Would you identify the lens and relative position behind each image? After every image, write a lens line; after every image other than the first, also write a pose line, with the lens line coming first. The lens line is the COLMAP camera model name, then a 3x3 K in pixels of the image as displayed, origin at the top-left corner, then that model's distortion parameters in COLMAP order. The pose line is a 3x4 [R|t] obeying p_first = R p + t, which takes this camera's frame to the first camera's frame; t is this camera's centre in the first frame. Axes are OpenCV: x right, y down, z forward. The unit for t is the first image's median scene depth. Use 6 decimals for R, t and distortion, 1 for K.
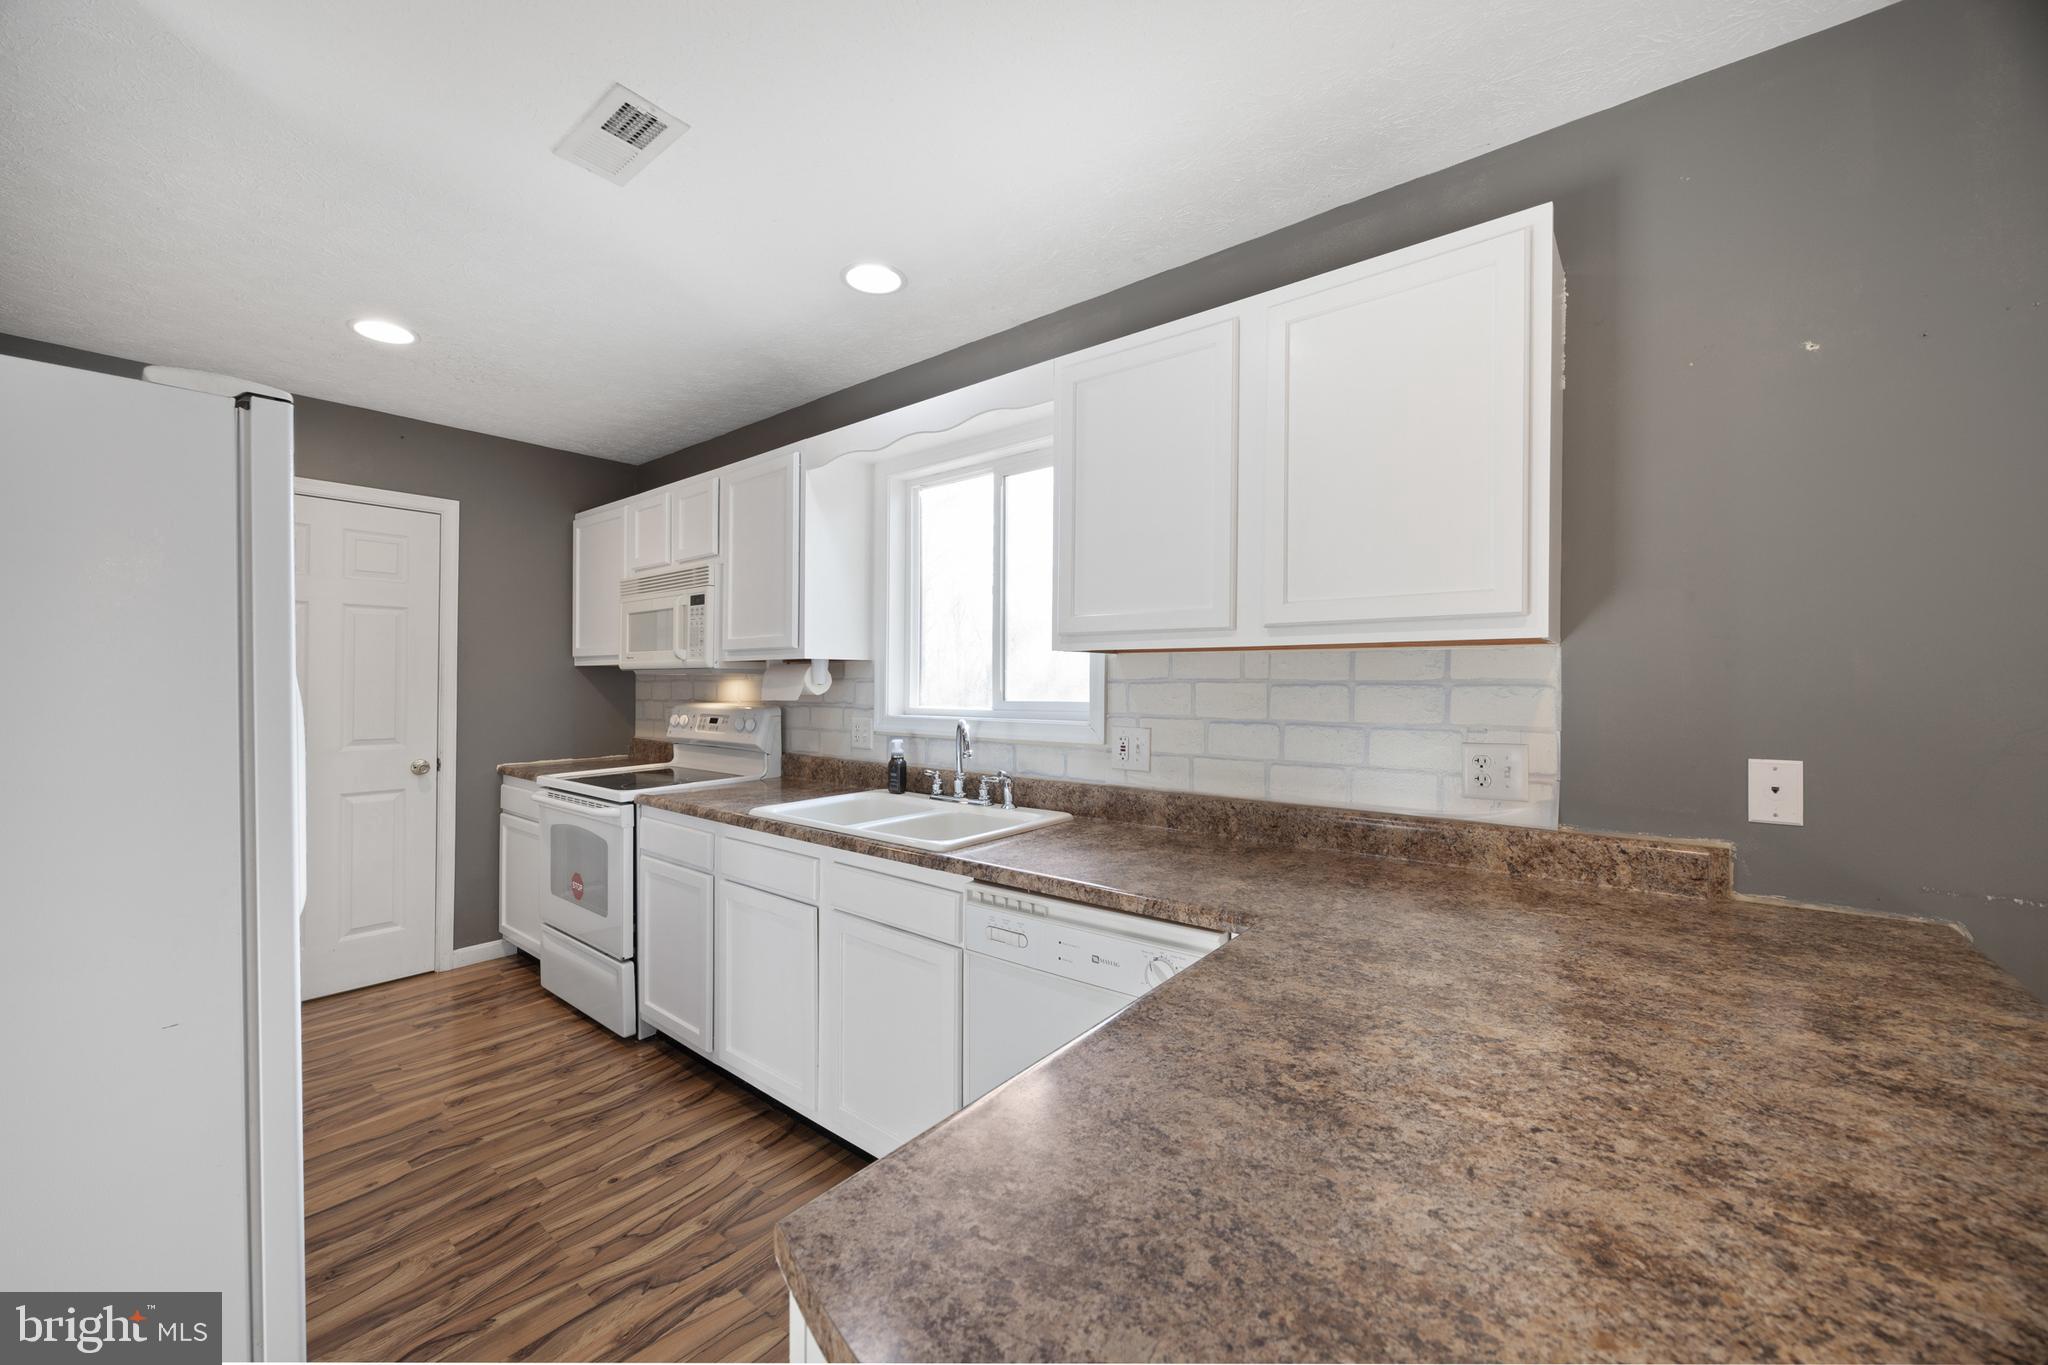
lens RADIAL K [[784.7, 0, 1053.8], [0, 784.7, 680.1], [0, 0, 1]] dist [-0.003363, 0.000825]
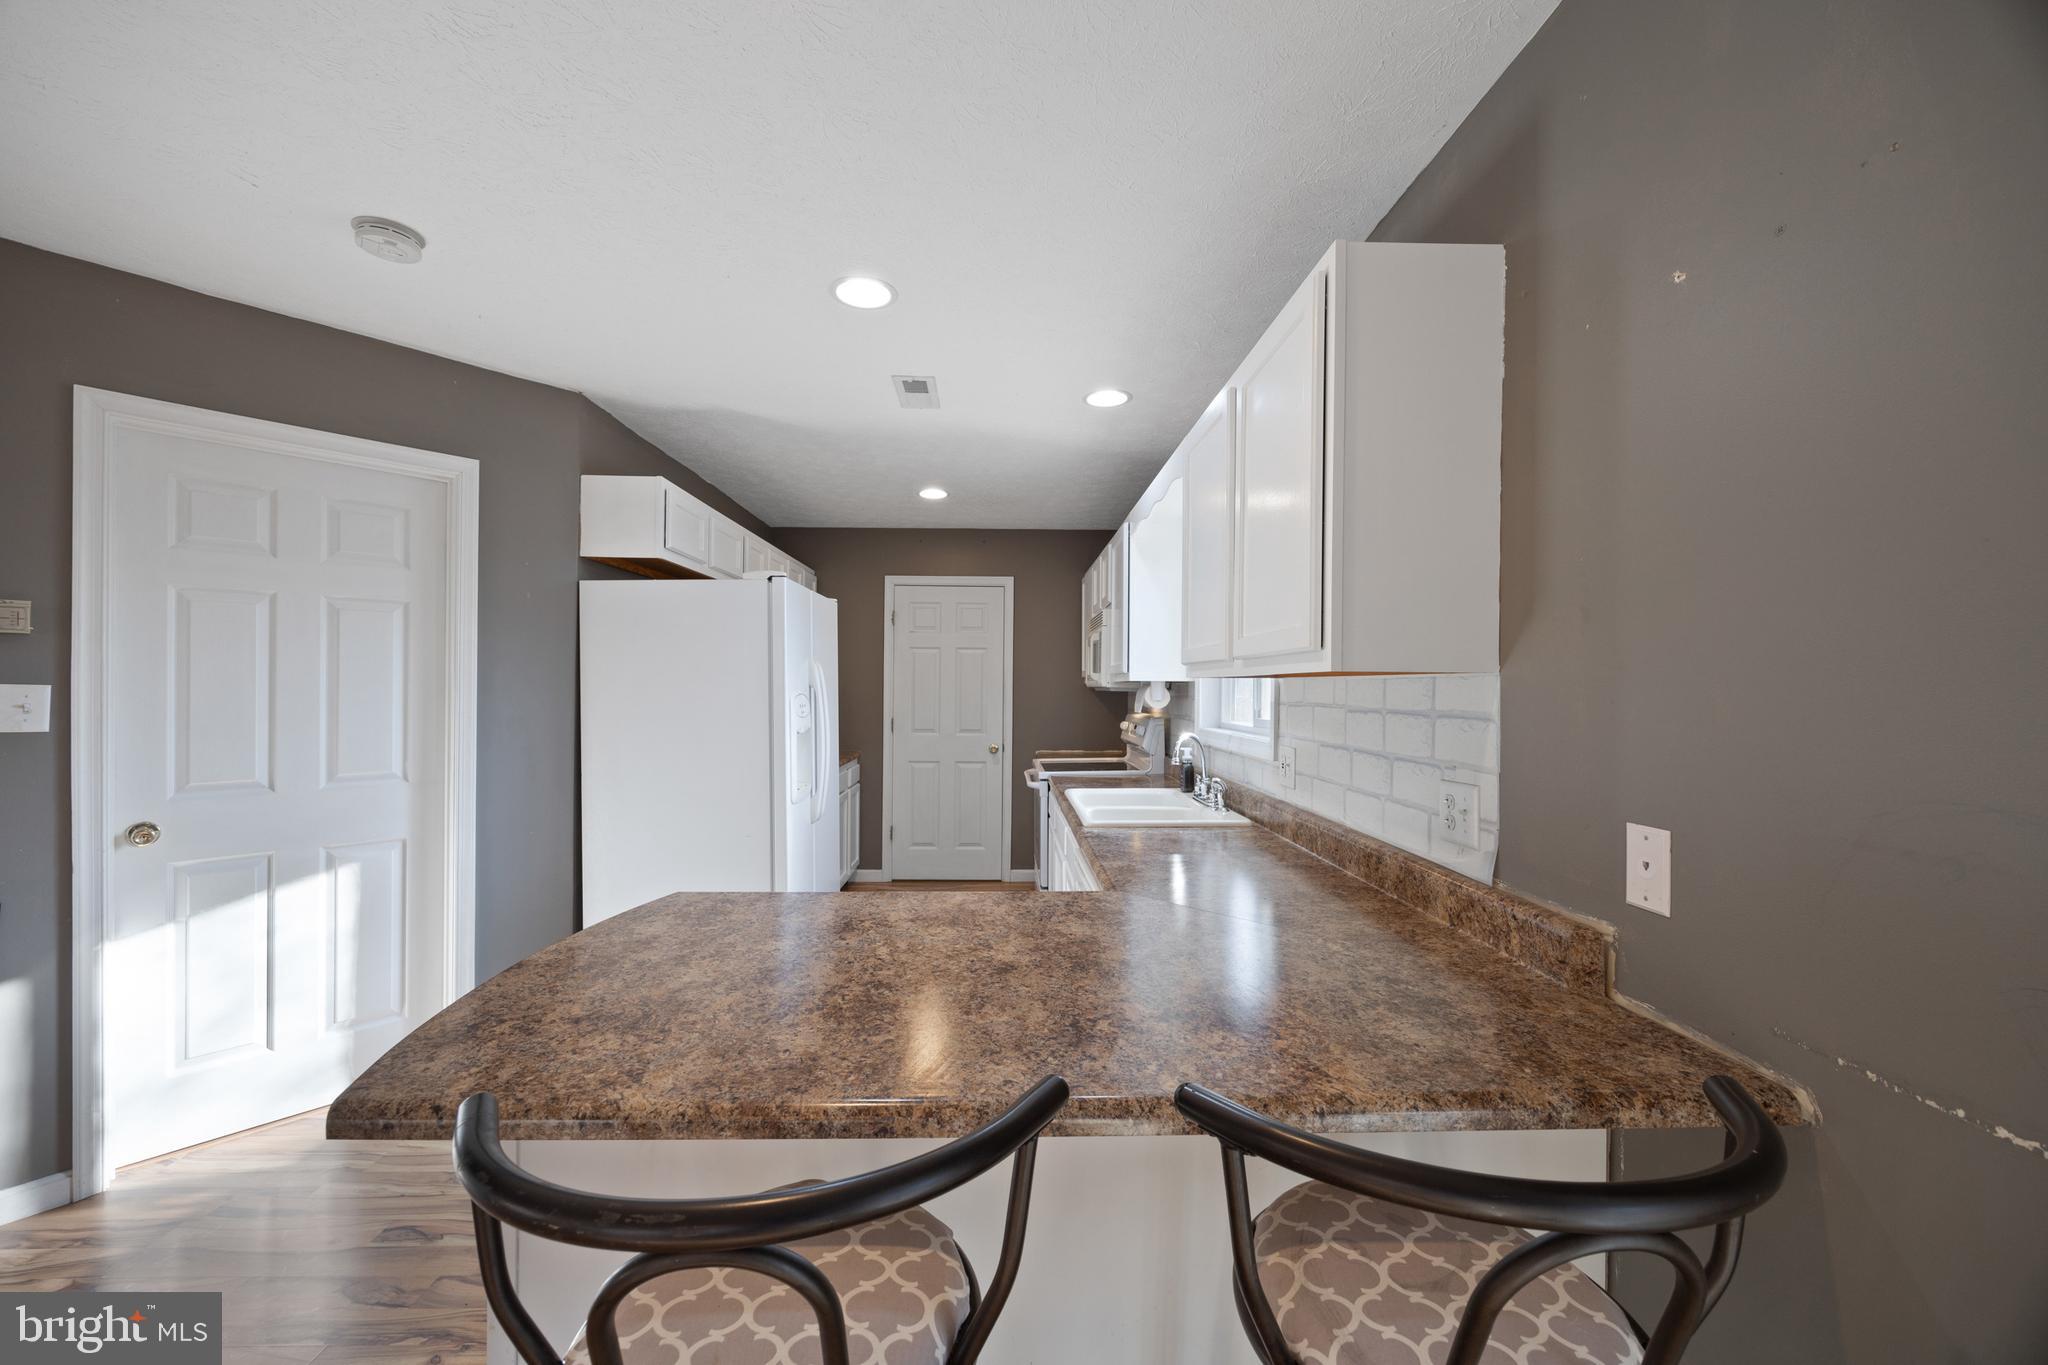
lens RADIAL K [[784.7, 0, 1009.2], [0, 784.7, 687.0], [0, 0, 1]] dist [-0.003363, 0.000825]
pose [[0.640343, 0.003369, -0.768082, 1.016640], [-0.007372, 0.999971, -0.001759, -0.025774], [0.768054, 0.006789, 0.640349, 0.028099]]
